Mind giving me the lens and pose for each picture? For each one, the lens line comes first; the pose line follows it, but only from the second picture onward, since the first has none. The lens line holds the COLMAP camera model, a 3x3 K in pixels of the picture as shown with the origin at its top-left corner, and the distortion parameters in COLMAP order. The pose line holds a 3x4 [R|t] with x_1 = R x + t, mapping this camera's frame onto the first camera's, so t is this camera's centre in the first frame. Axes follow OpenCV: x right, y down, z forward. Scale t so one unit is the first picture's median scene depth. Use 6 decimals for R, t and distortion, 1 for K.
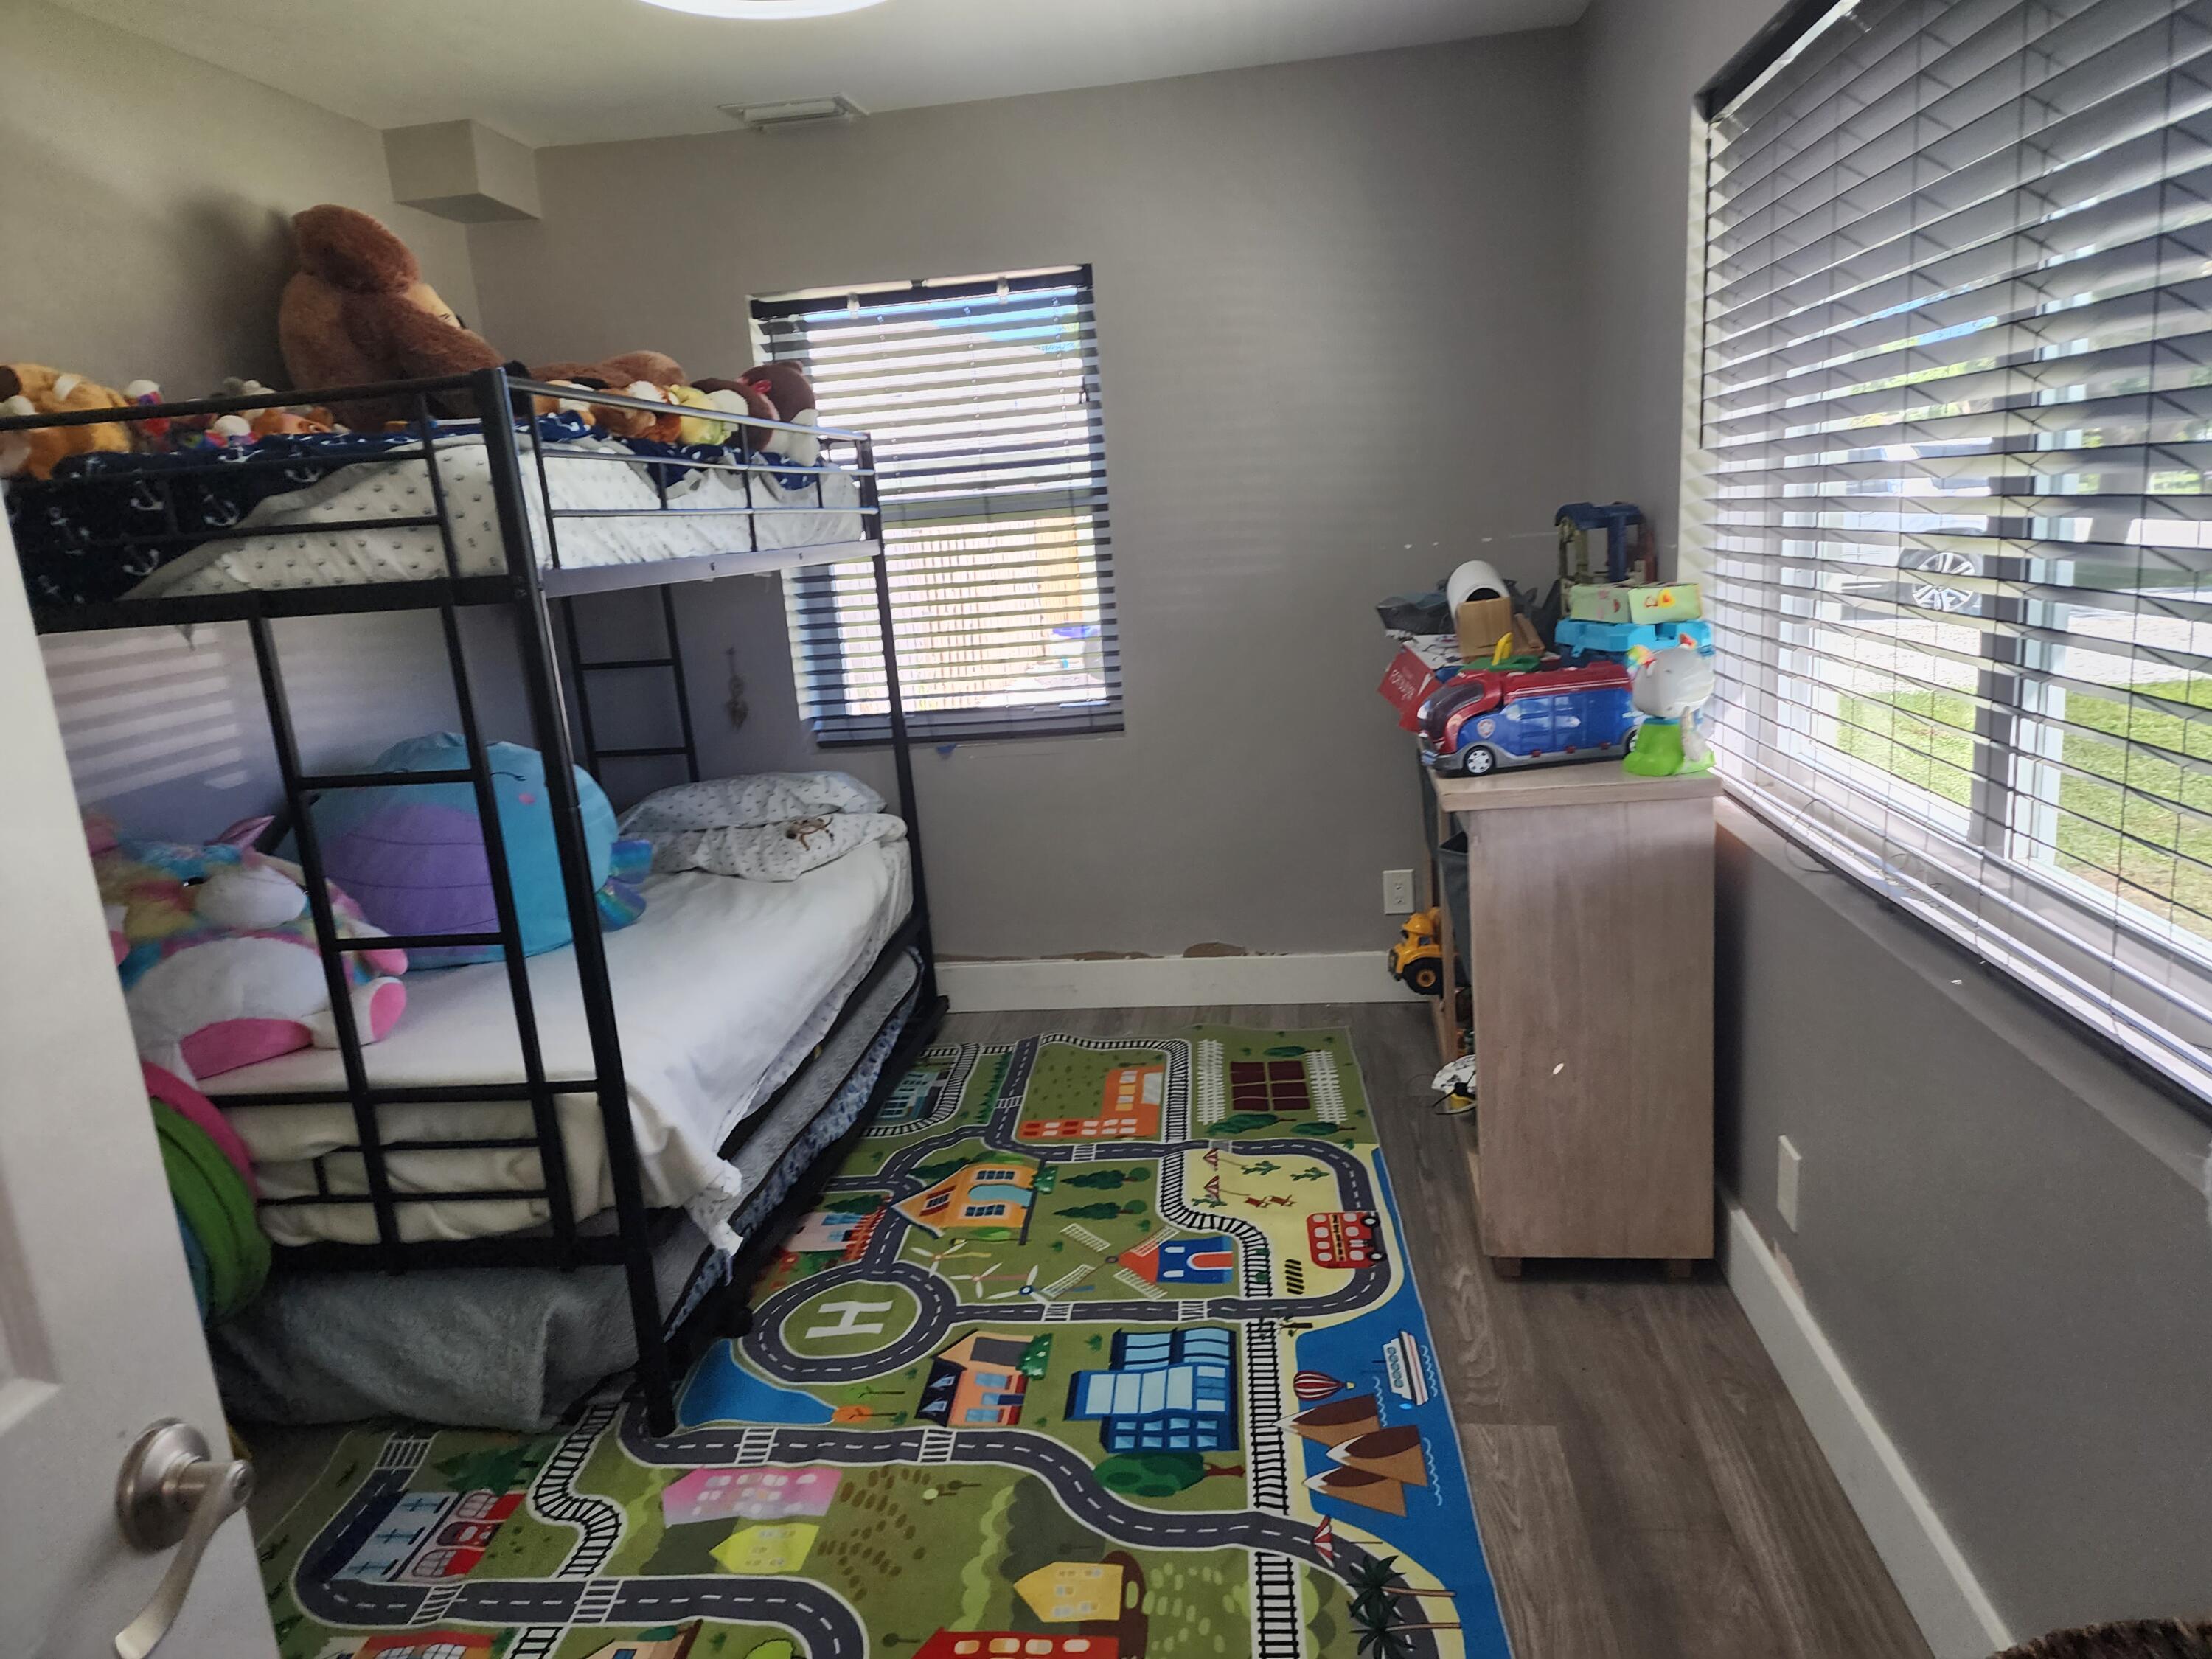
lens RADIAL K [[1430.2, 0, 1106.0], [0, 1430.2, 829.5], [0, 0, 1]] dist [0.093888, -0.086290]
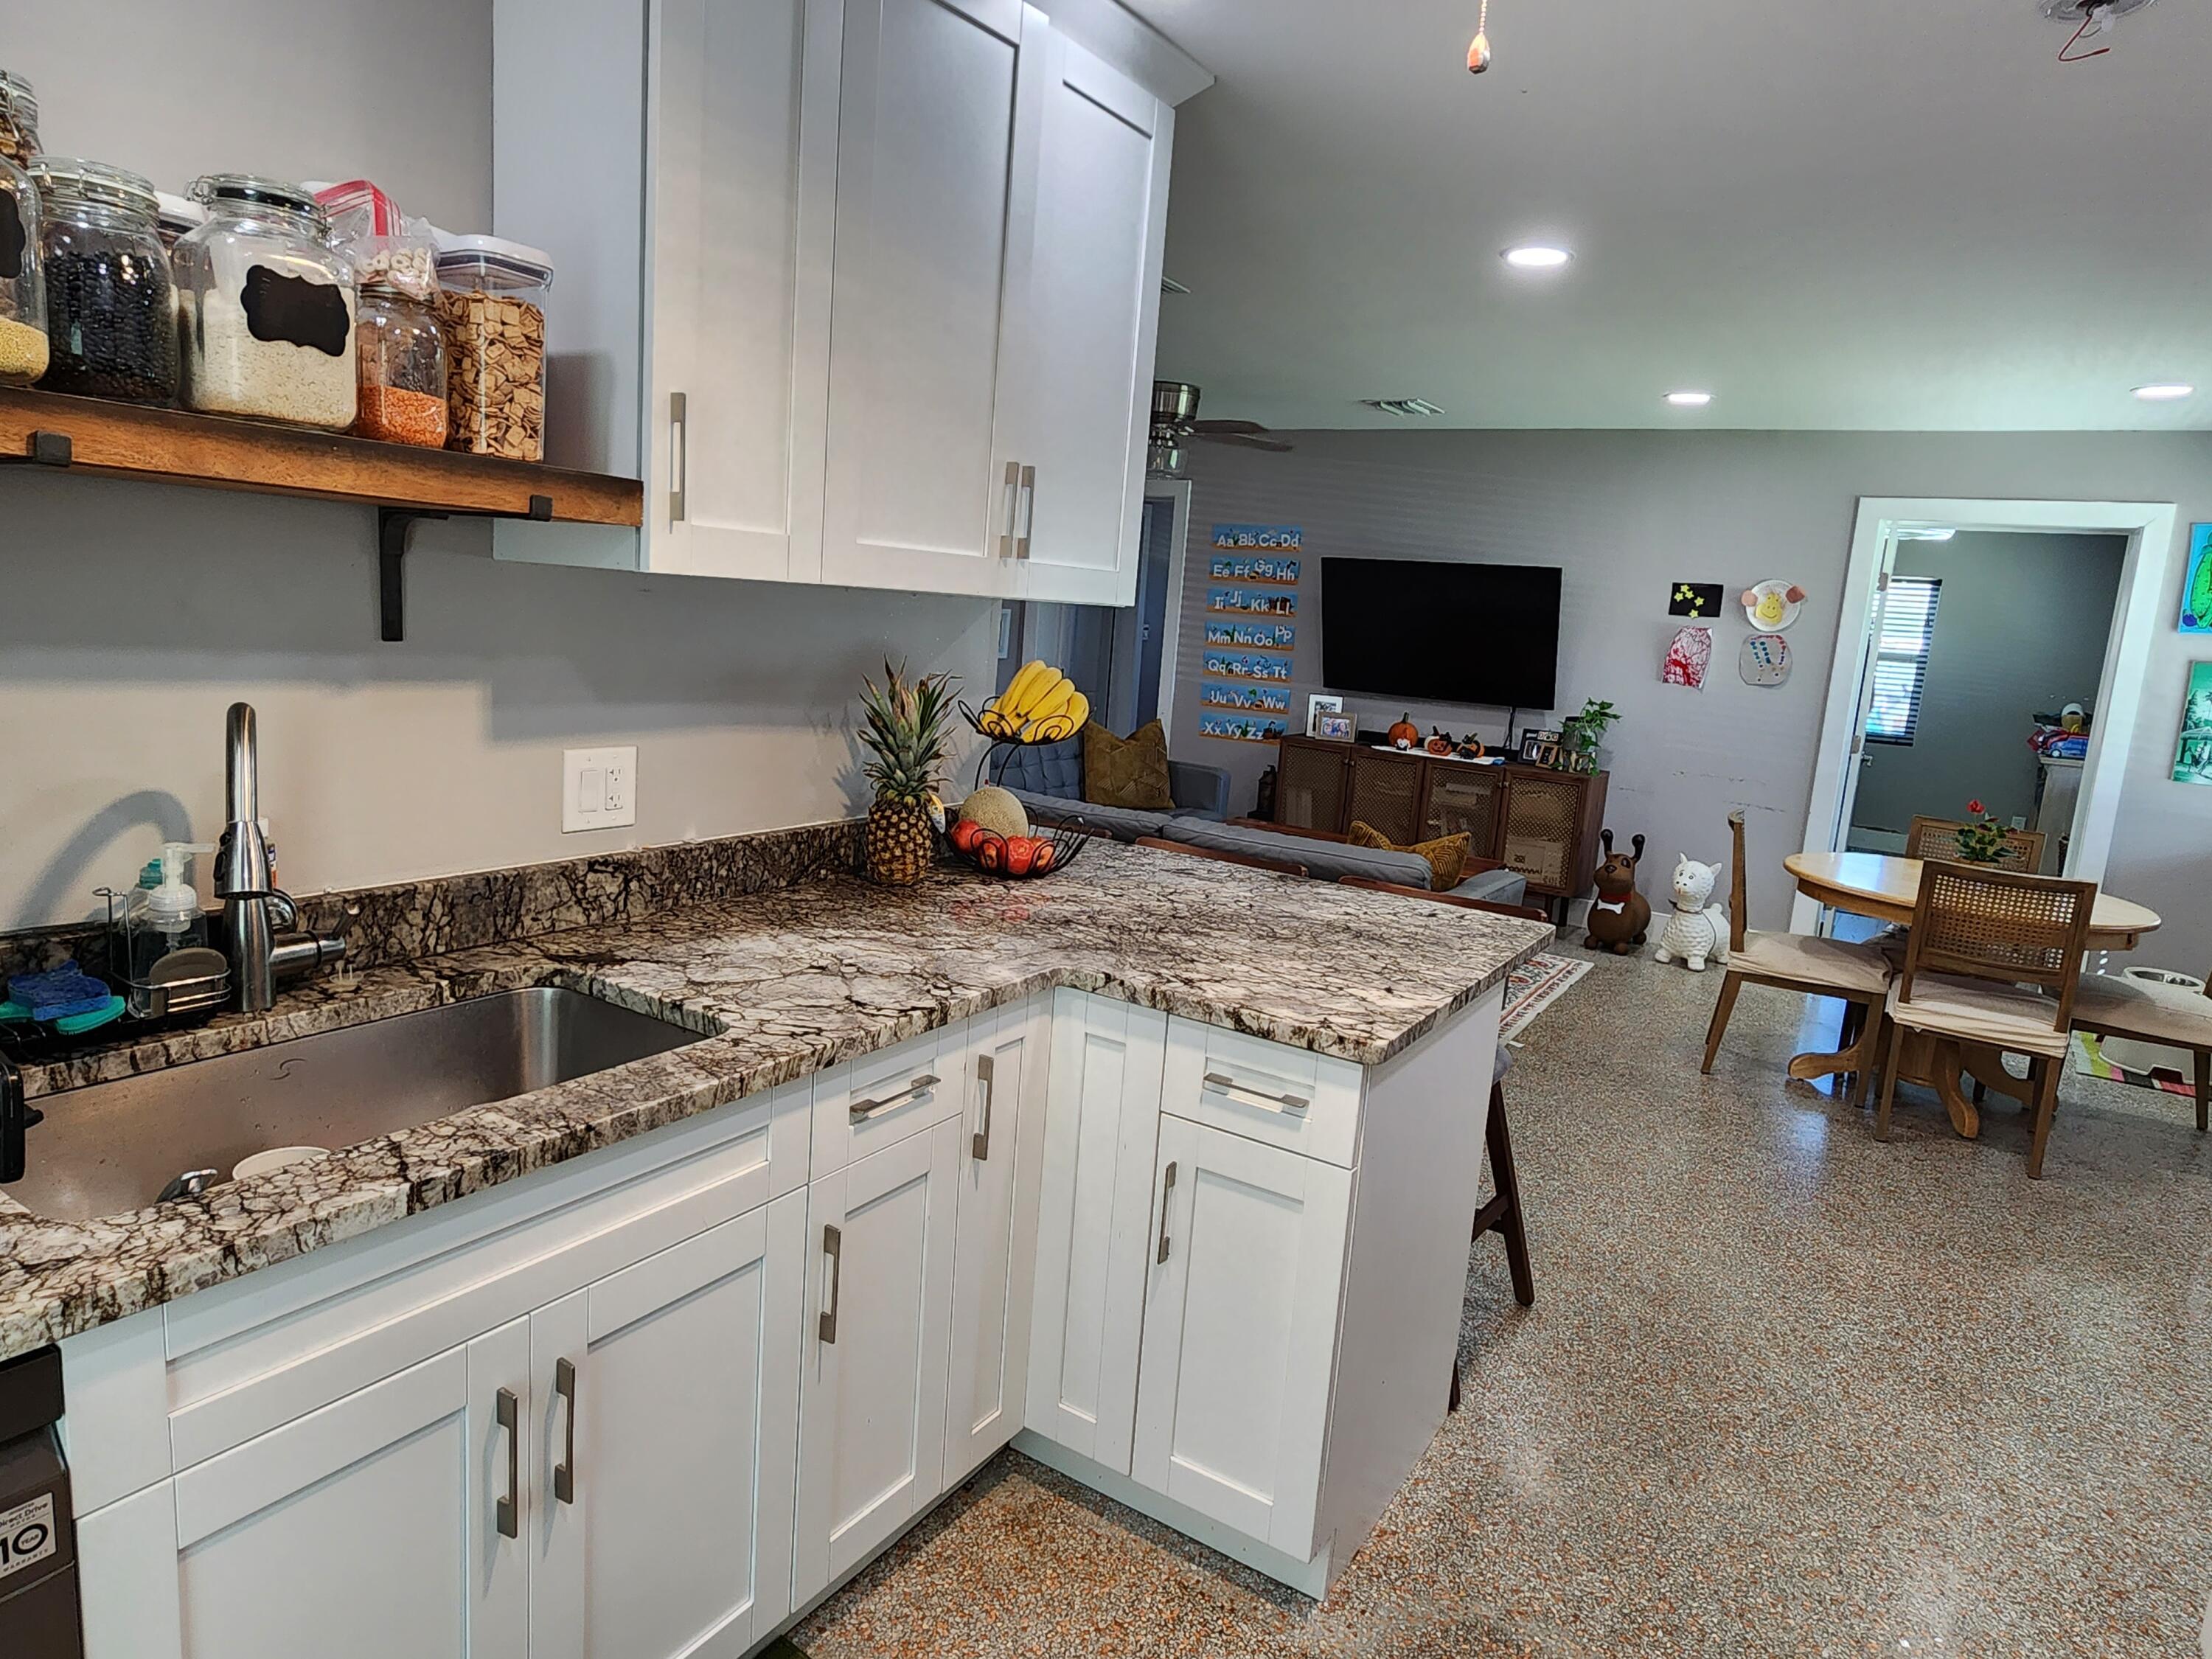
lens RADIAL K [[1336.0, 0, 1115.8], [0, 1336.0, 825.0], [0, 0, 1]] dist [0.006947, -0.000600]
pose [[0.896512, 0.213276, -0.388304, -0.390304], [-0.232038, 0.972706, -0.001469, 0.524539], [0.377392, 0.091418, 0.921530, -2.279760]]
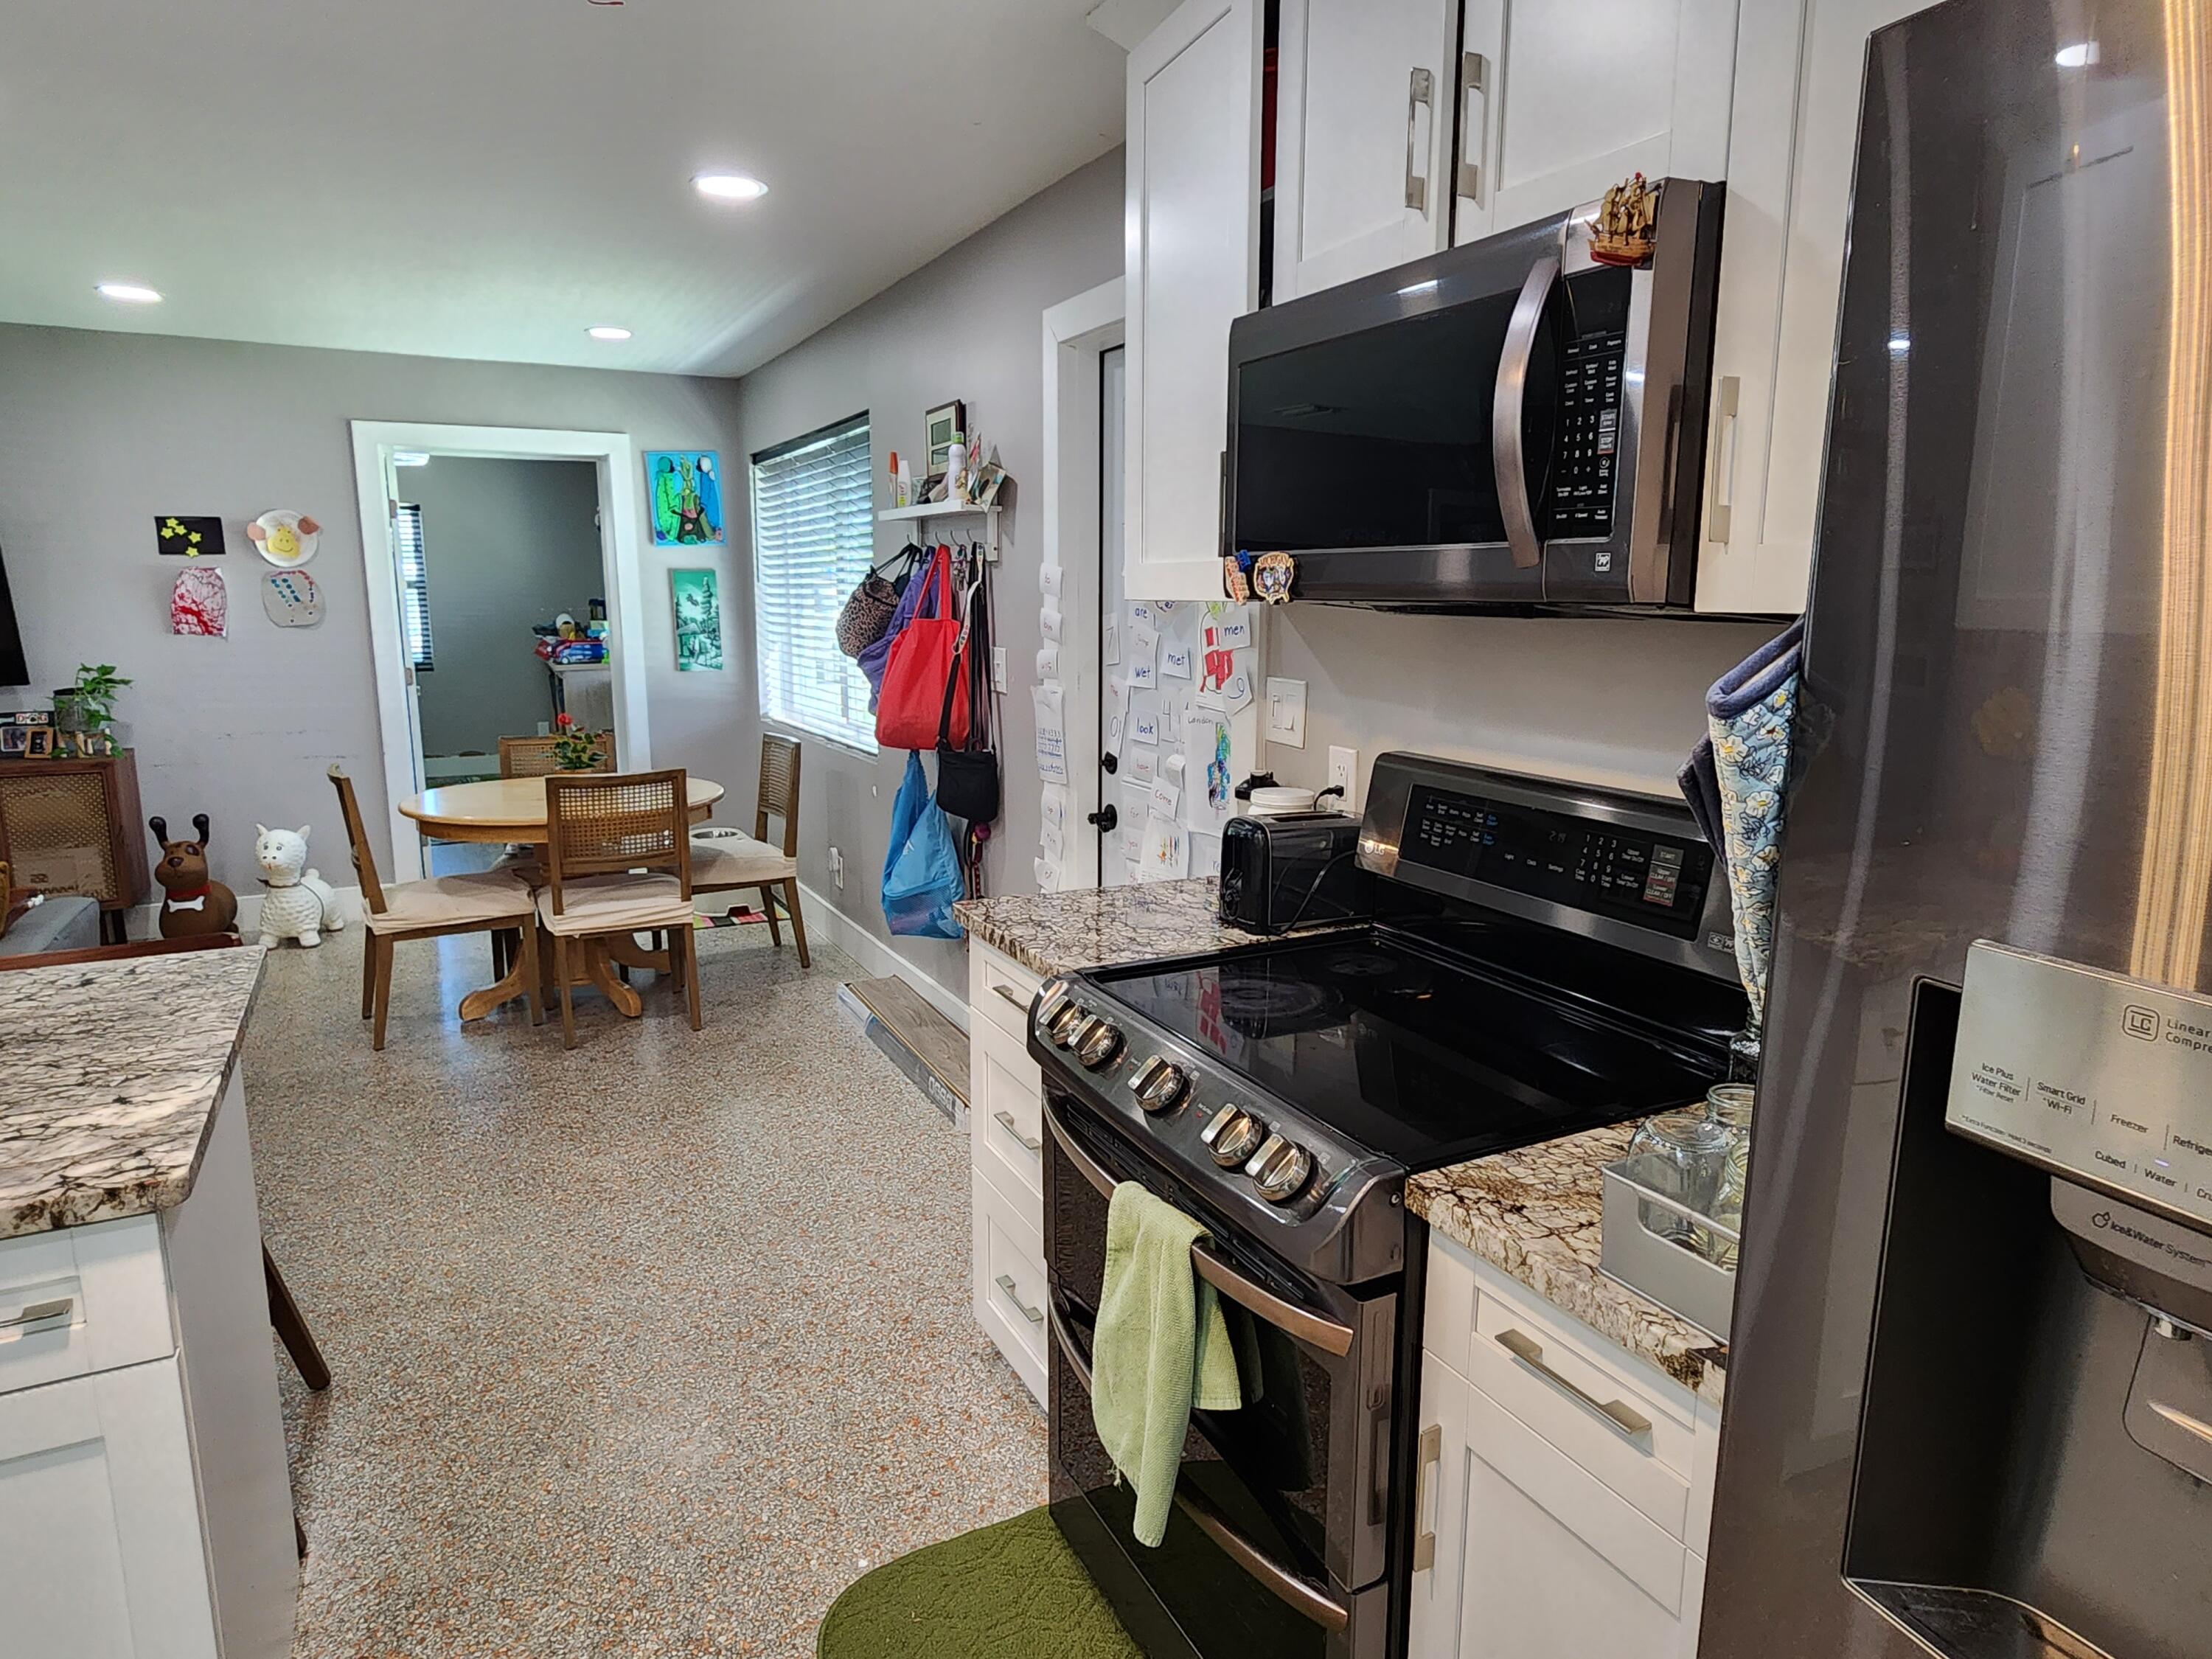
lens RADIAL K [[1336.0, 0, 1115.8], [0, 1336.0, 825.0], [0, 0, 1]] dist [0.006947, -0.000600]
pose [[0.814566, -0.025400, 0.579514, -0.506693], [0.062533, 0.997064, -0.044195, 0.516075], [-0.576690, 0.072239, 0.813763, -2.205624]]
